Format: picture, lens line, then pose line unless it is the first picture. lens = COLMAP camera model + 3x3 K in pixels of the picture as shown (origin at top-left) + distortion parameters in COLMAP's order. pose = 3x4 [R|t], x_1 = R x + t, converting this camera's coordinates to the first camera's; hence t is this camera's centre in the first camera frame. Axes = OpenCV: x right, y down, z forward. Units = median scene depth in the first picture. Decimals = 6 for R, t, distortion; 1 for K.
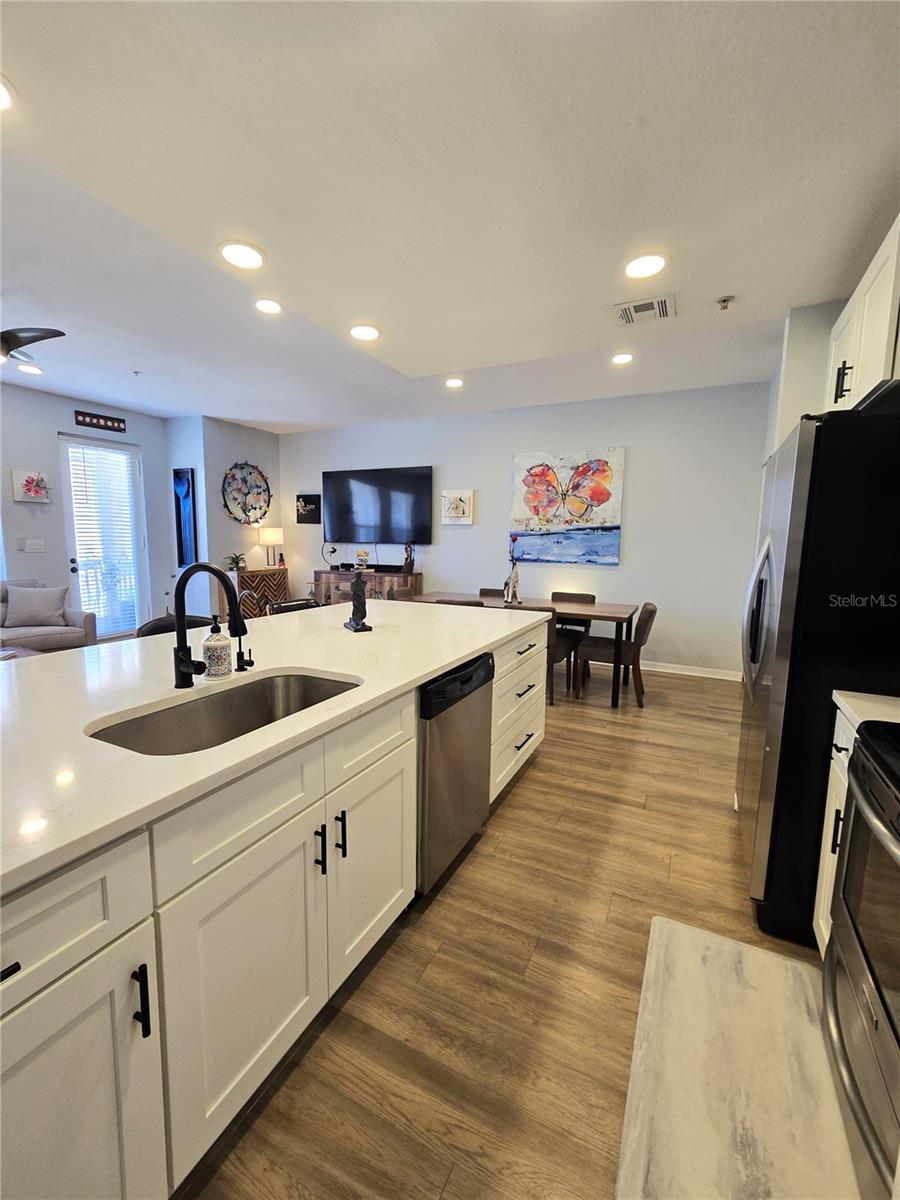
lens RADIAL K [[504.8, 0, 449.2], [0, 504.8, 602.2], [0, 0, 1]] dist [-0.000902, -0.000314]
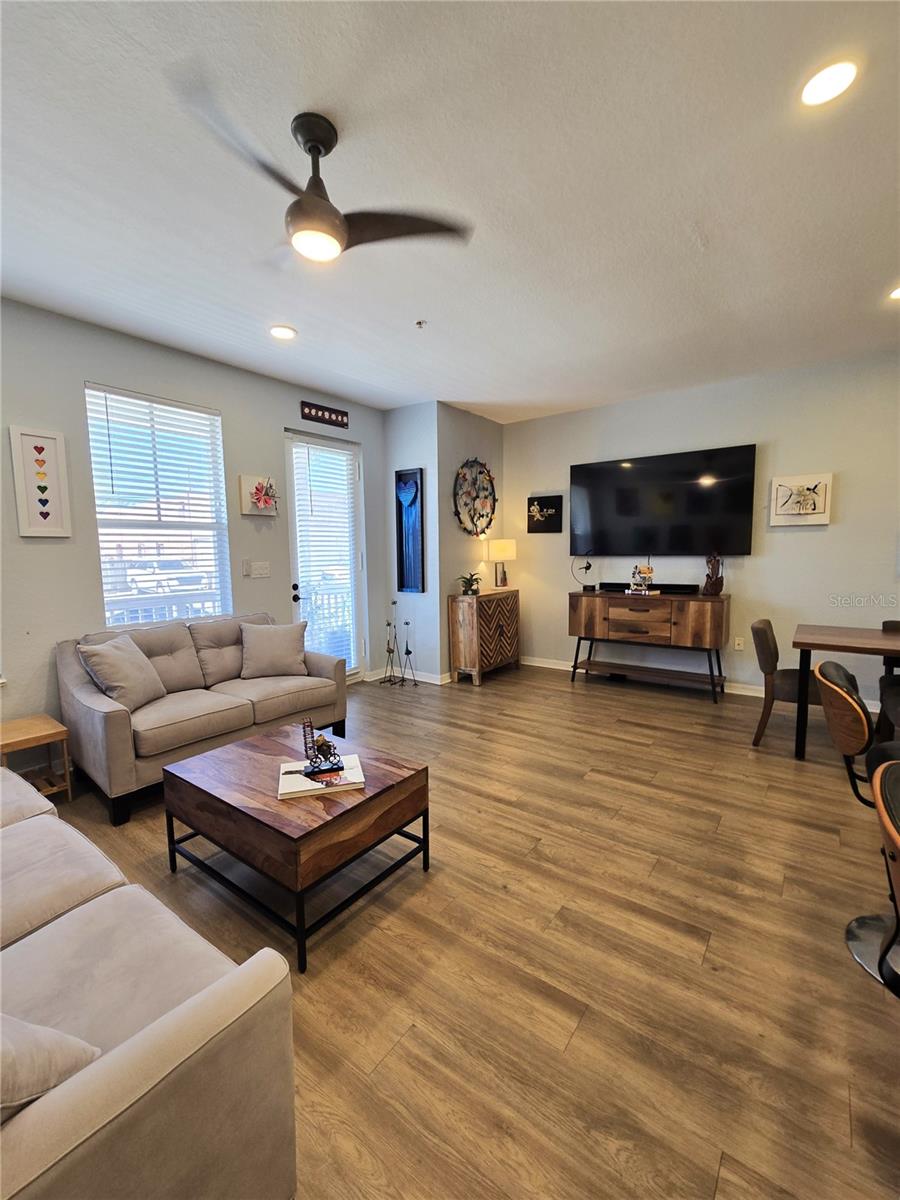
lens RADIAL K [[502.5, 0, 448.7], [0, 502.5, 597.8], [0, 0, 1]] dist [0.002545, -0.000211]
pose [[0.983942, -0.011815, -0.178099, -0.359411], [0.006141, 0.999457, -0.032375, -0.037153], [0.178385, 0.030761, 0.983480, 0.253503]]
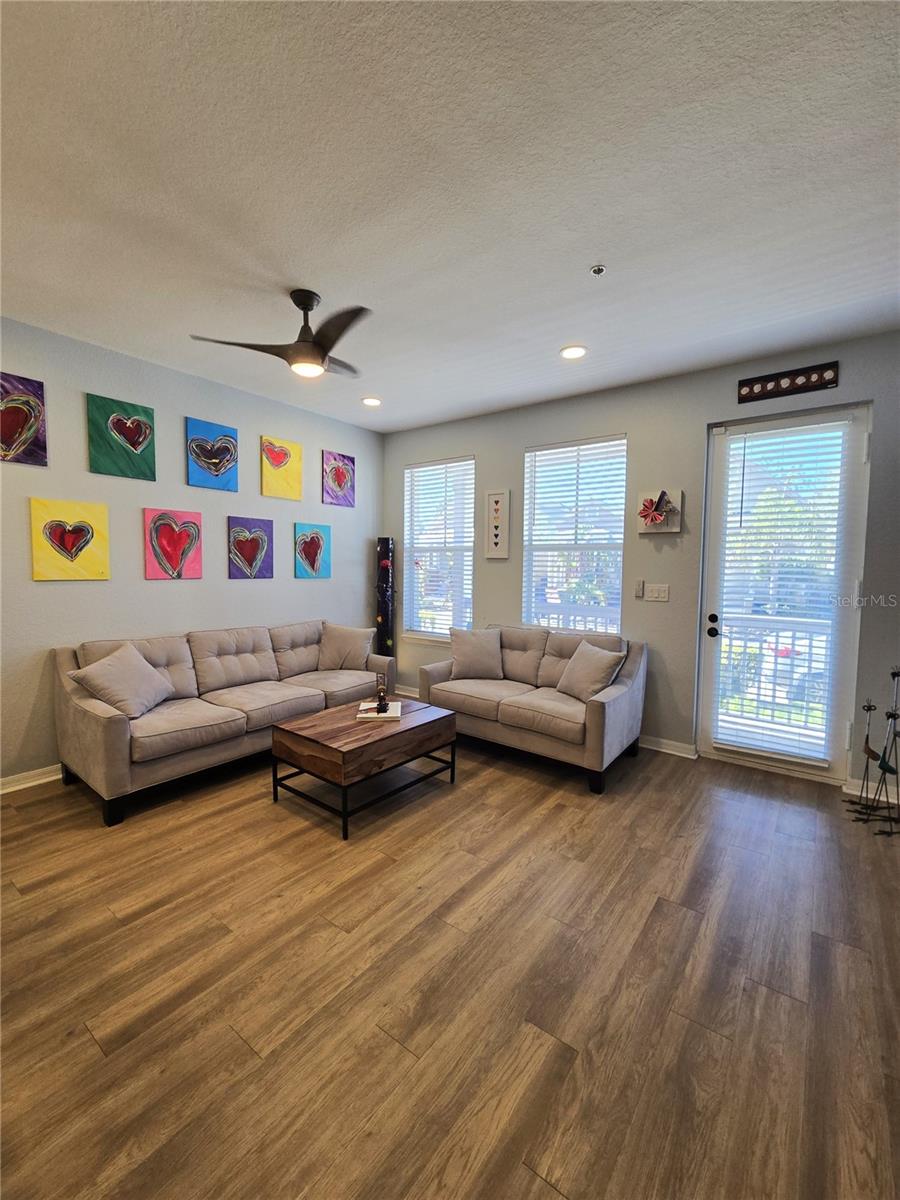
lens RADIAL K [[502.5, 0, 448.7], [0, 502.5, 597.8], [0, 0, 1]] dist [0.002545, -0.000211]
pose [[-0.178143, 0.048069, -0.982830, -0.050842], [-0.140686, 0.987301, 0.073788, -0.107388], [0.973896, 0.151415, -0.169118, 0.771643]]
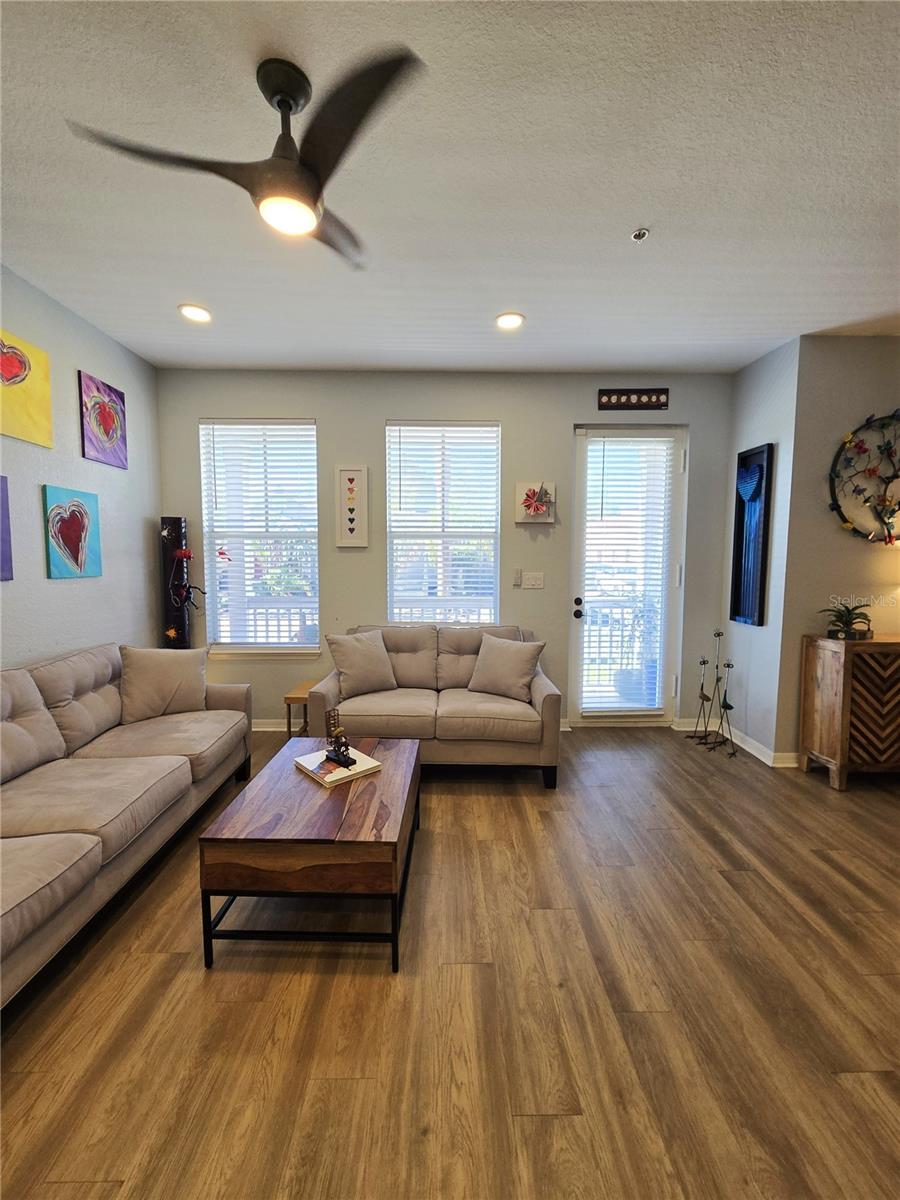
lens RADIAL K [[492.8, 0, 450.3], [0, 492.8, 596.9], [0, 0, 1]] dist [0.002738, -0.001144]
pose [[0.463224, 0.056587, -0.884433, -0.207399], [-0.110532, 0.993856, 0.005696, -0.072045], [0.879321, 0.095120, 0.466633, 0.508608]]
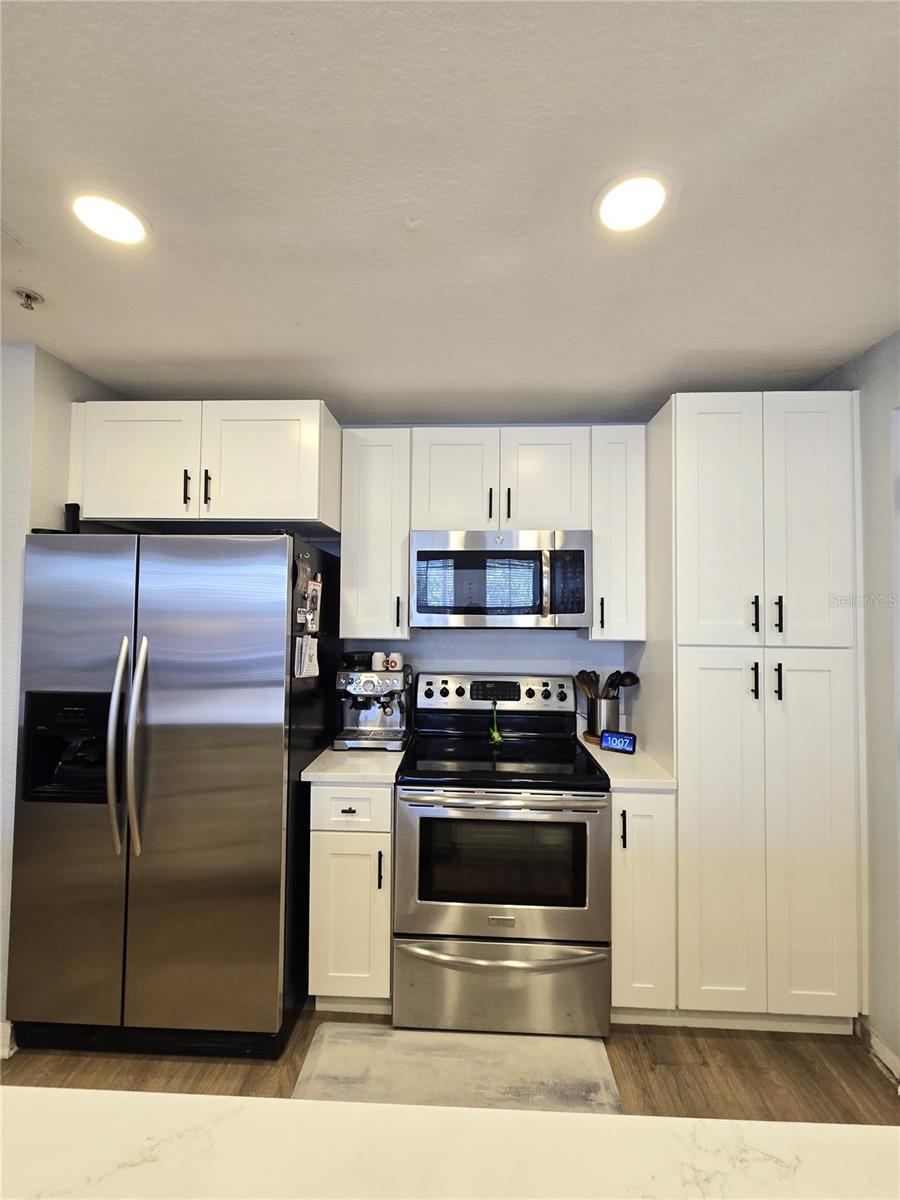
lens RADIAL K [[502.5, 0, 448.7], [0, 502.5, 597.8], [0, 0, 1]] dist [0.002545, -0.000211]
pose [[-0.411110, 0.009974, 0.911531, -0.116446], [0.099783, 0.994424, 0.034123, -0.062832], [-0.906108, 0.104984, -0.409813, 0.314490]]
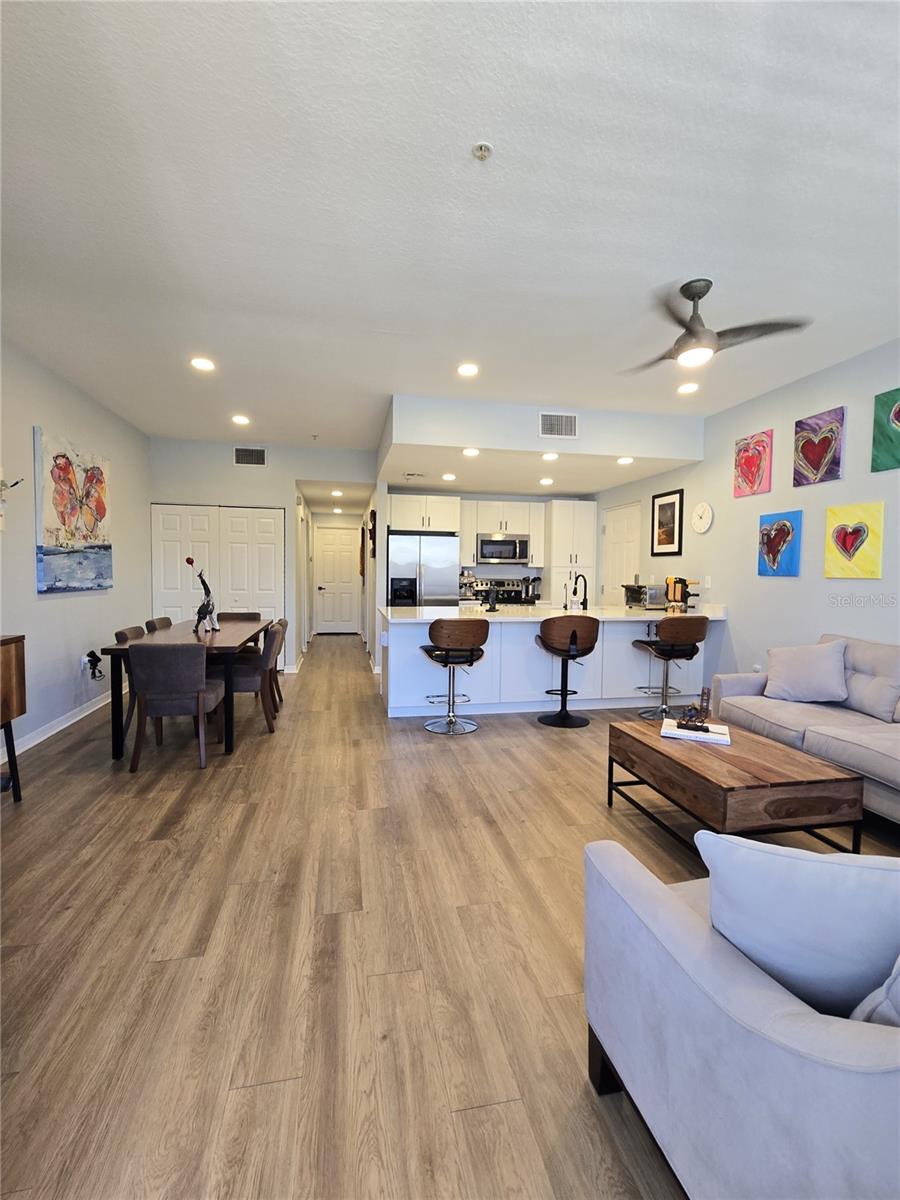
lens RADIAL K [[533.8, 0, 450.8], [0, 533.8, 596.7], [0, 0, 1]] dist [0.002023, 0.000318]
pose [[-0.617748, -0.057011, 0.784307, -0.747096], [0.080270, 0.987587, 0.135010, -0.130051], [-0.782269, 0.146359, -0.605504, 1.035907]]
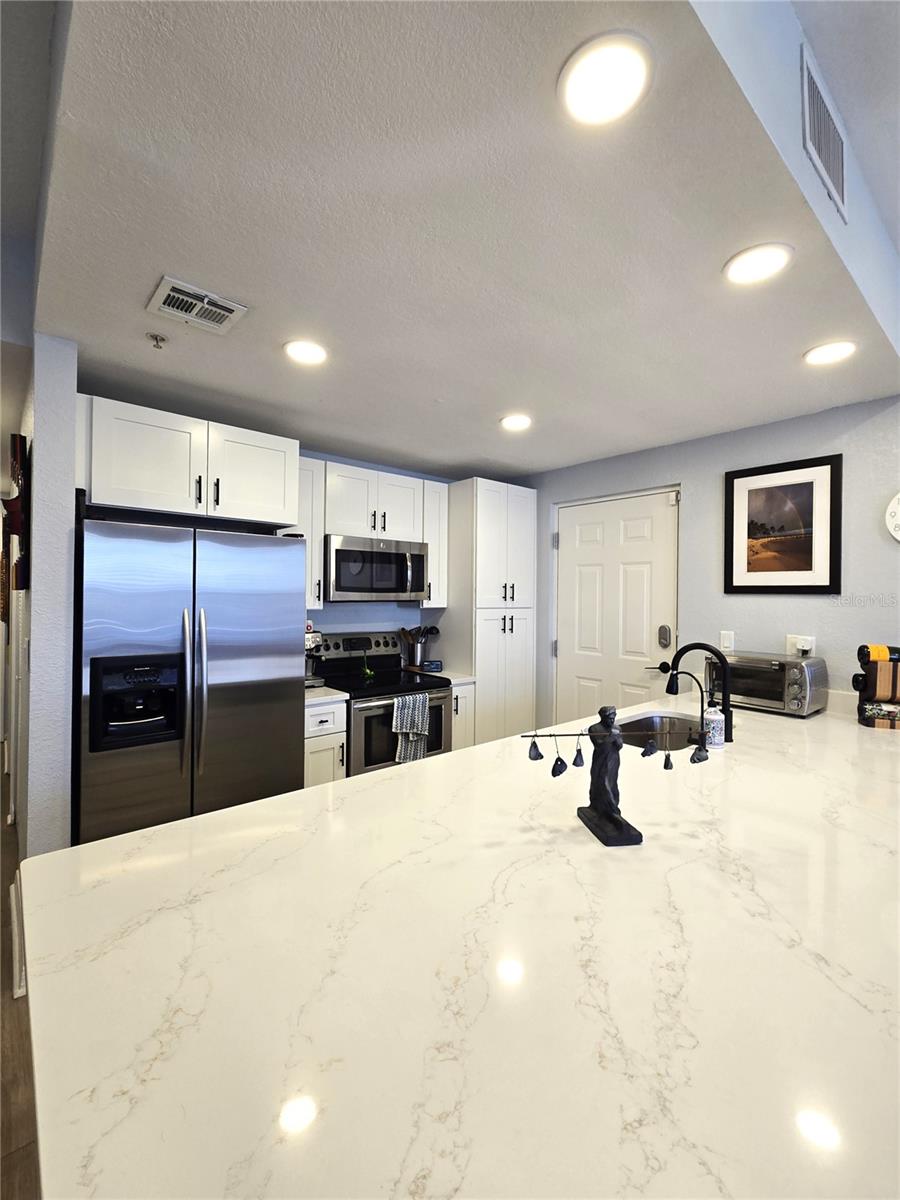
lens RADIAL K [[519.4, 0, 450.1], [0, 519.4, 596.0], [0, 0, 1]] dist [0.001923, 0.000059]
pose [[-0.924828, -0.023572, 0.379654, -0.097871], [0.025155, 0.992103, 0.122874, -0.101225], [-0.379553, 0.123188, -0.916932, 0.645710]]
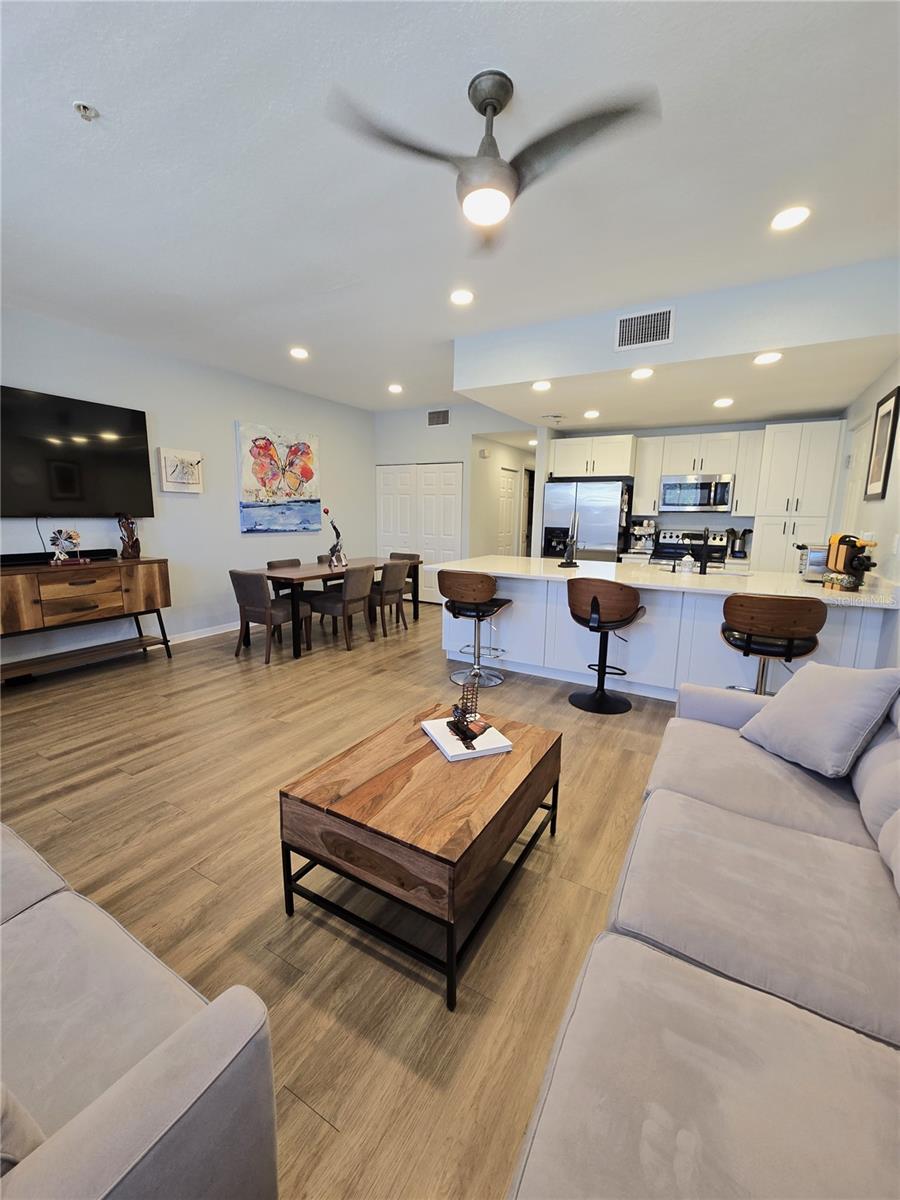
lens RADIAL K [[492.8, 0, 450.3], [0, 492.8, 596.9], [0, 0, 1]] dist [0.002738, -0.001144]
pose [[0.059798, -0.180532, 0.981750, -0.834547], [0.112425, 0.978470, 0.173081, -0.082635], [-0.991859, 0.100024, 0.078807, 0.558333]]
